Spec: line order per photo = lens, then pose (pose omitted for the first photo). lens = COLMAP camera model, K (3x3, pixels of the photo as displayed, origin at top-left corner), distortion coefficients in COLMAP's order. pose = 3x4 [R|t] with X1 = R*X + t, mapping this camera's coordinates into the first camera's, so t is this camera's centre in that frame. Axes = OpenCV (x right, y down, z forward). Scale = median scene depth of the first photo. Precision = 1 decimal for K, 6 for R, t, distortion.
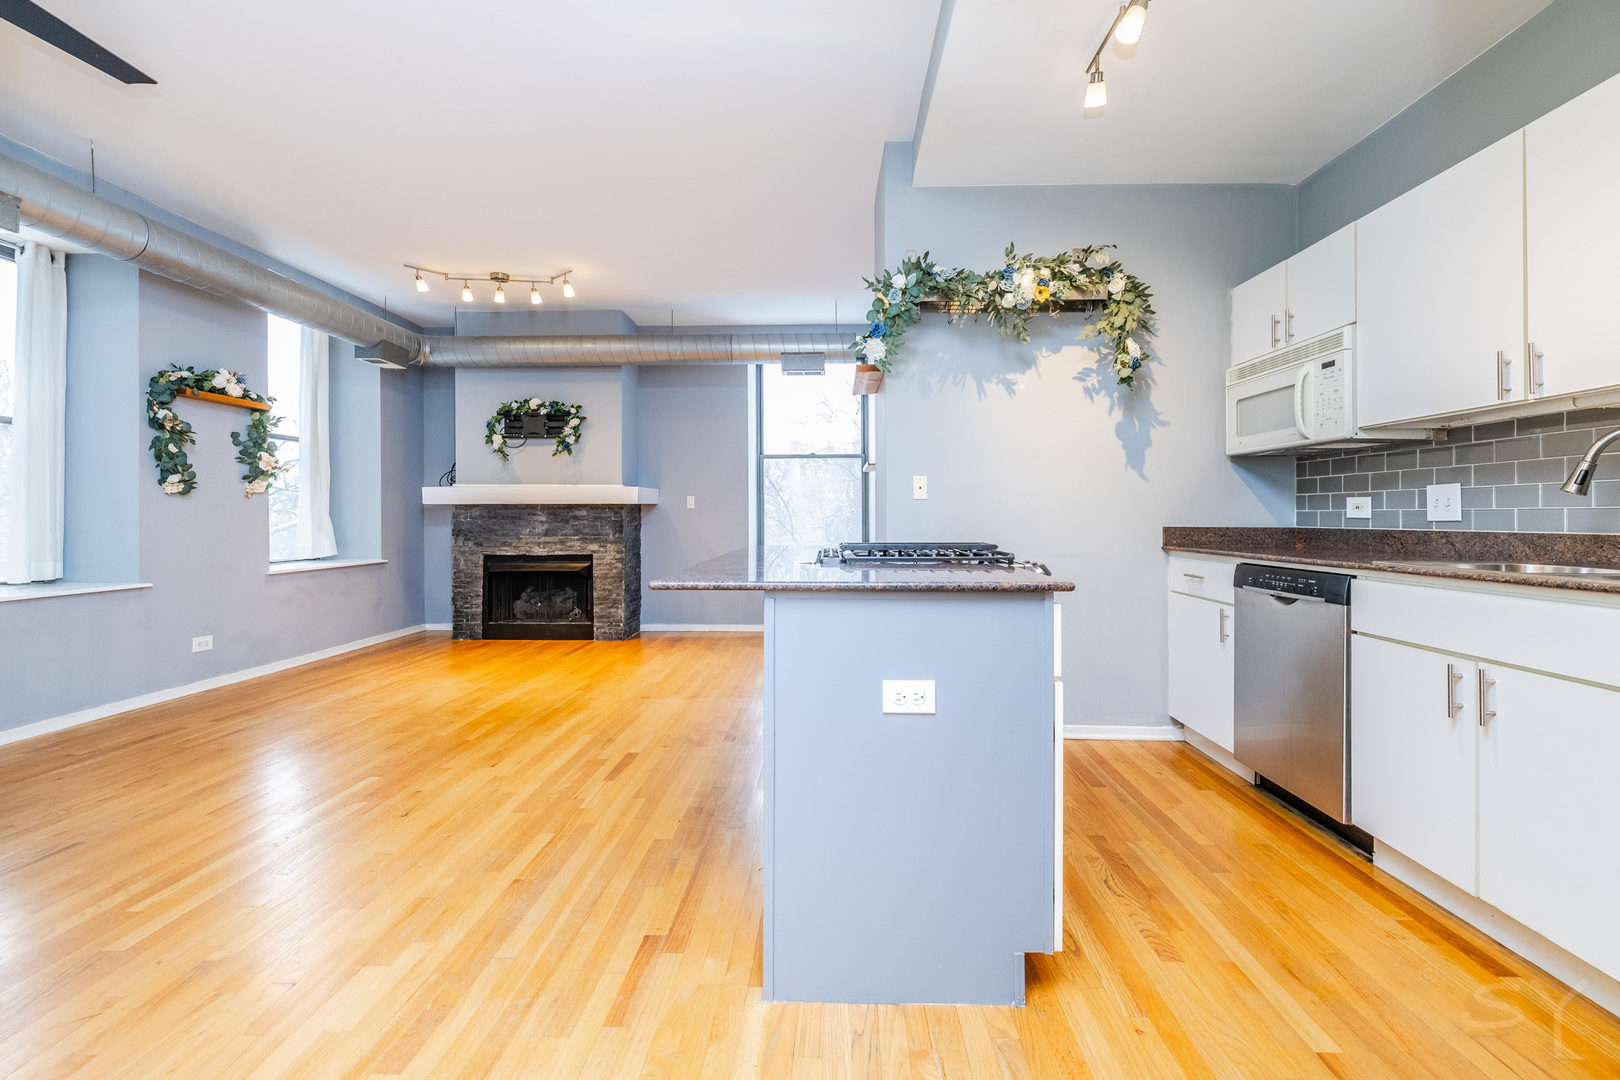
lens RADIAL K [[695.6, 0, 814.5], [0, 695.6, 515.8], [0, 0, 1]] dist [0.000663, 0.000308]
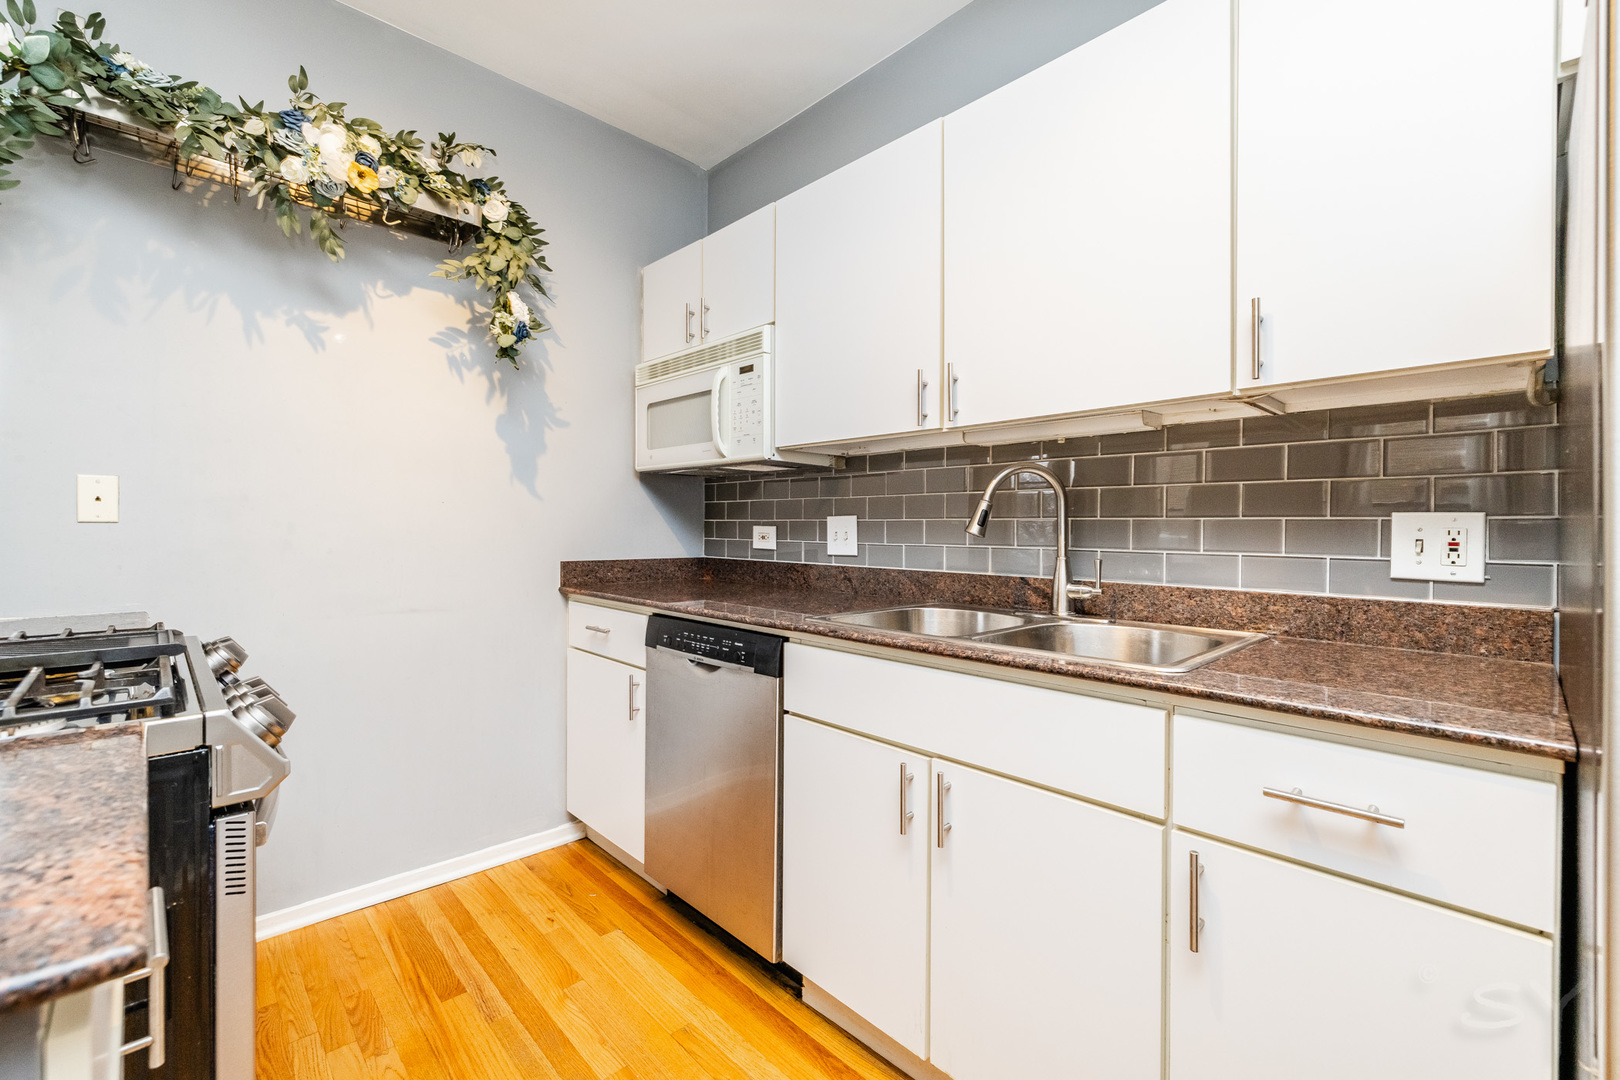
lens RADIAL K [[682.3, 0, 801.3], [0, 682.3, 531.8], [0, 0, 1]] dist [-0.000299, -0.000152]
pose [[0.709116, -0.000768, 0.705092, 0.124735], [-0.006831, 0.999945, 0.007959, -0.017808], [-0.705059, -0.010460, 0.709071, 0.222120]]
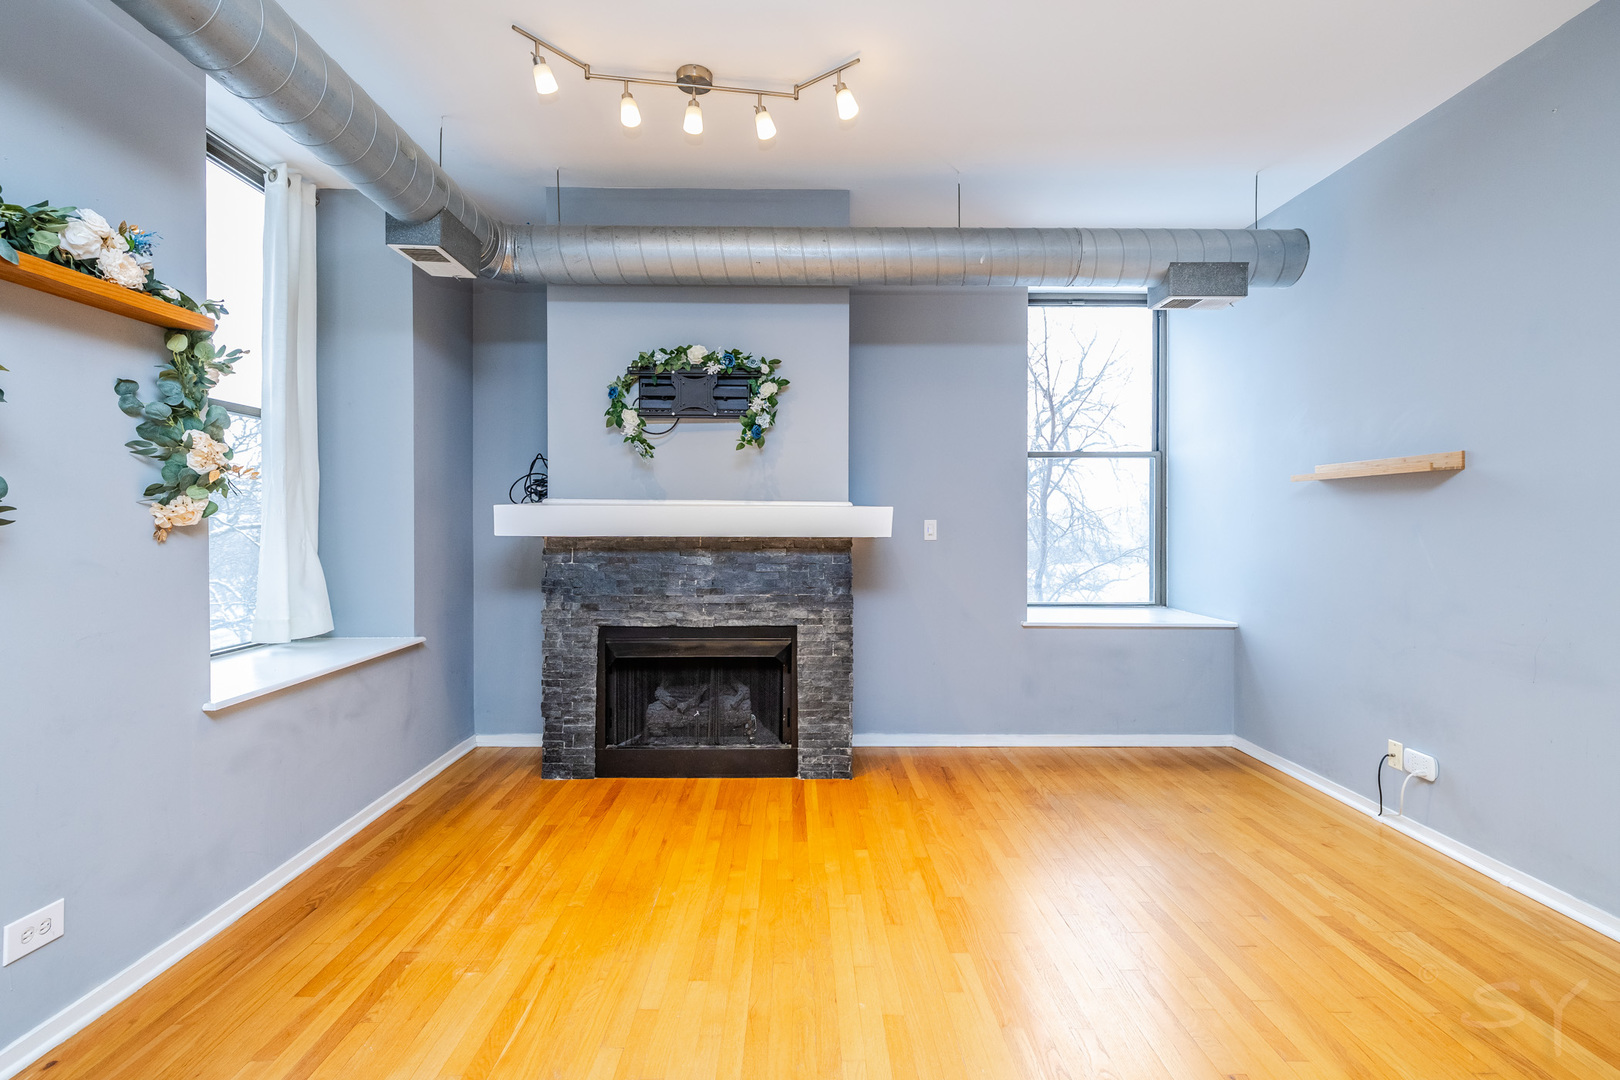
lens RADIAL K [[719.4, 0, 800.0], [0, 719.4, 526.6], [0, 0, 1]] dist [0.000575, -0.000052]
pose [[0.999161, 0.003857, 0.040762, -0.475367], [-0.004208, 0.999955, 0.008526, -0.041229], [-0.040728, -0.008690, 0.999132, 0.587225]]
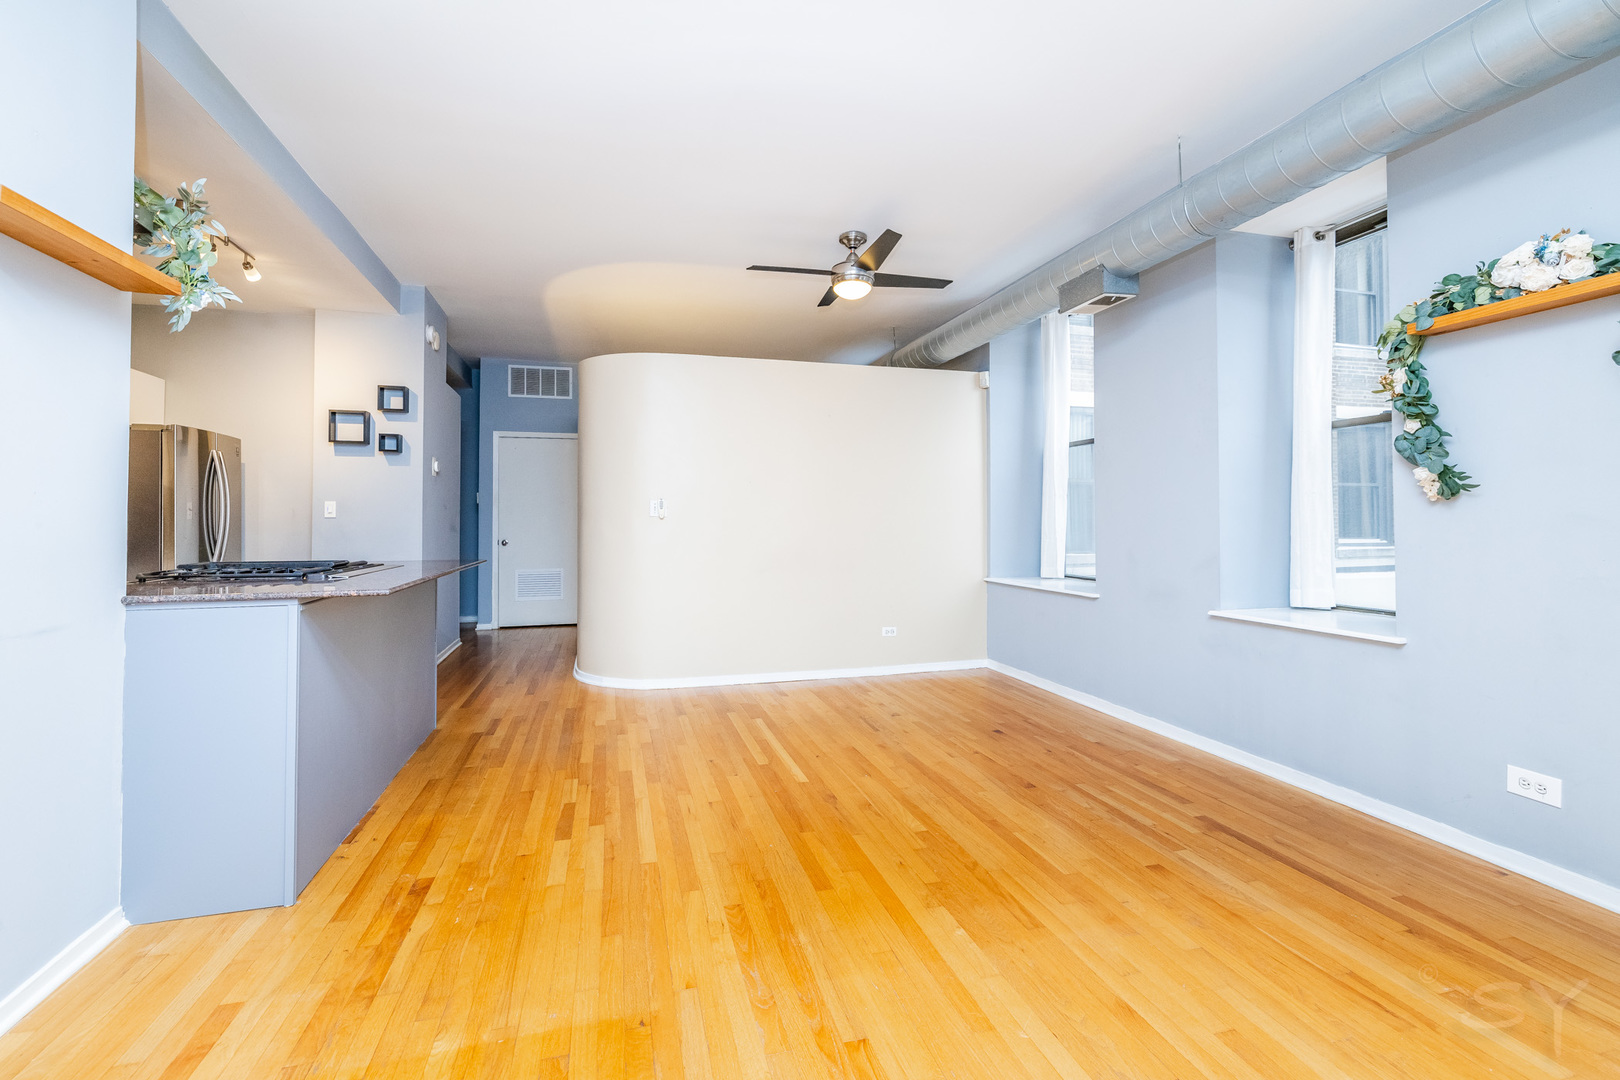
lens RADIAL K [[692.3, 0, 802.3], [0, 692.3, 514.8], [0, 0, 1]] dist [-0.000751, -0.000113]
pose [[-0.954163, -0.000719, -0.299287, -0.204460], [0.003443, 0.999905, -0.013379, -0.012142], [0.299268, -0.013797, -0.954069, 1.323158]]
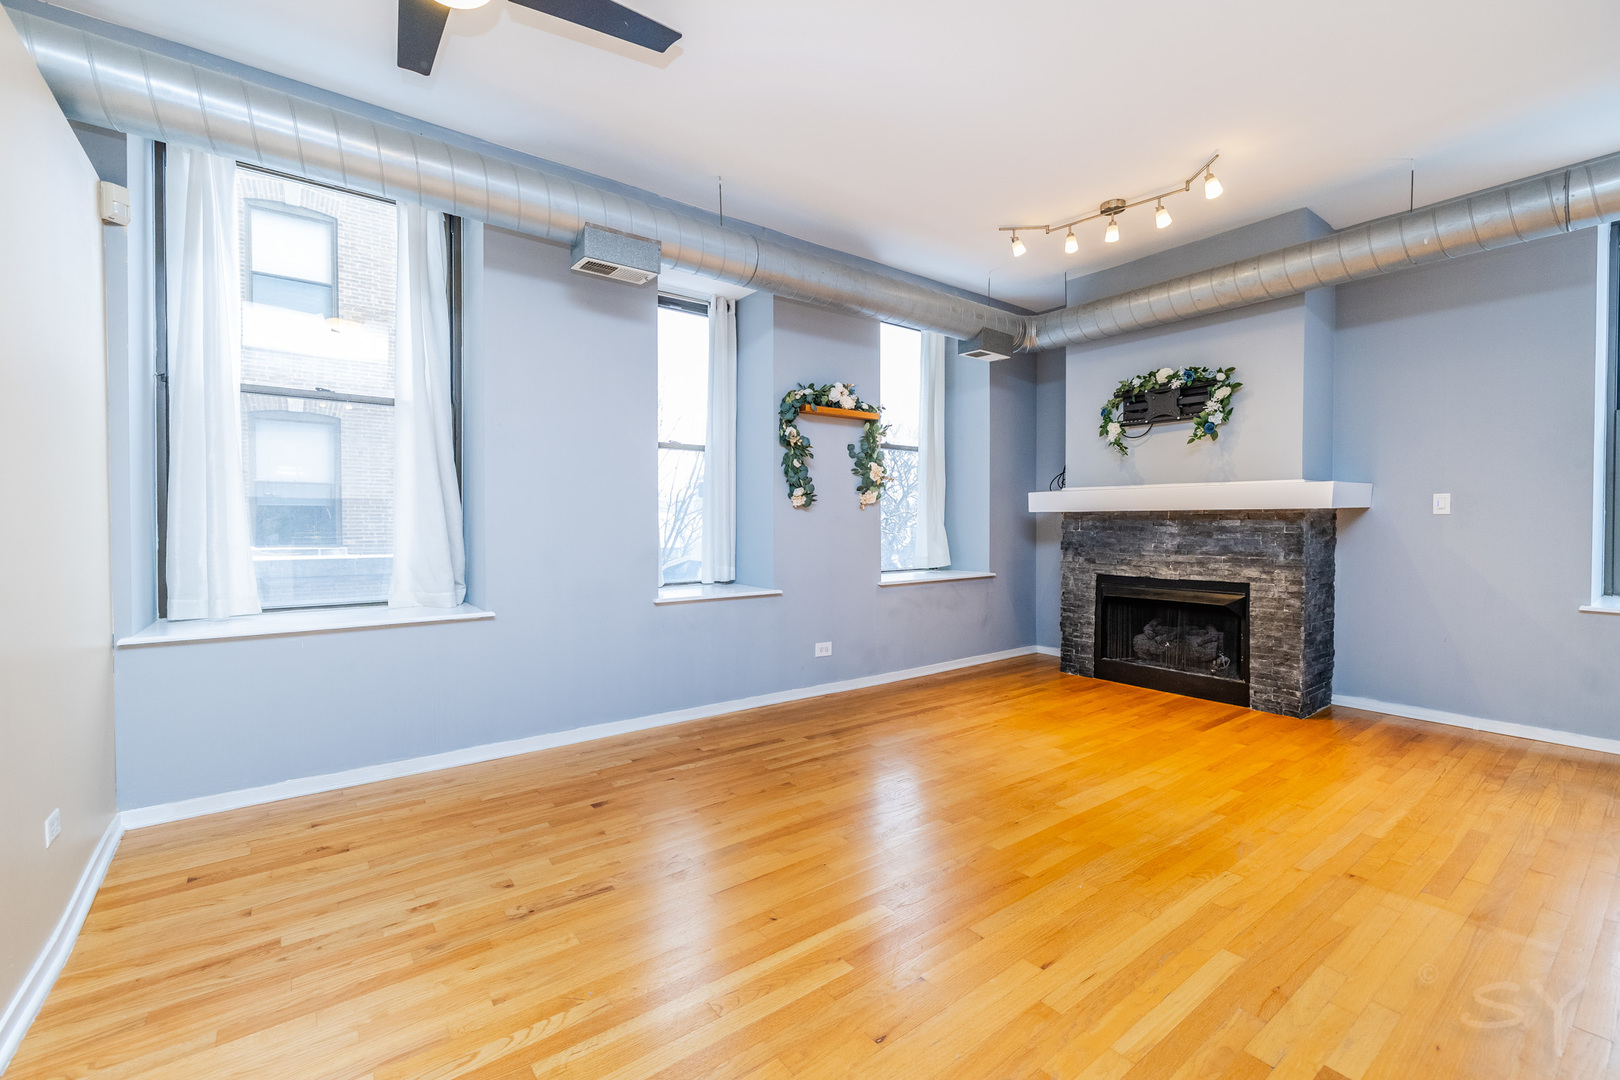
lens RADIAL K [[680.7, 0, 806.1], [0, 680.7, 537.1], [0, 0, 1]] dist [0.002345, 0.000380]
pose [[0.629468, 0.018677, -0.776802, -0.102513], [0.001504, 0.999680, 0.025254, -0.010426], [0.777025, -0.017065, 0.629238, 0.335088]]
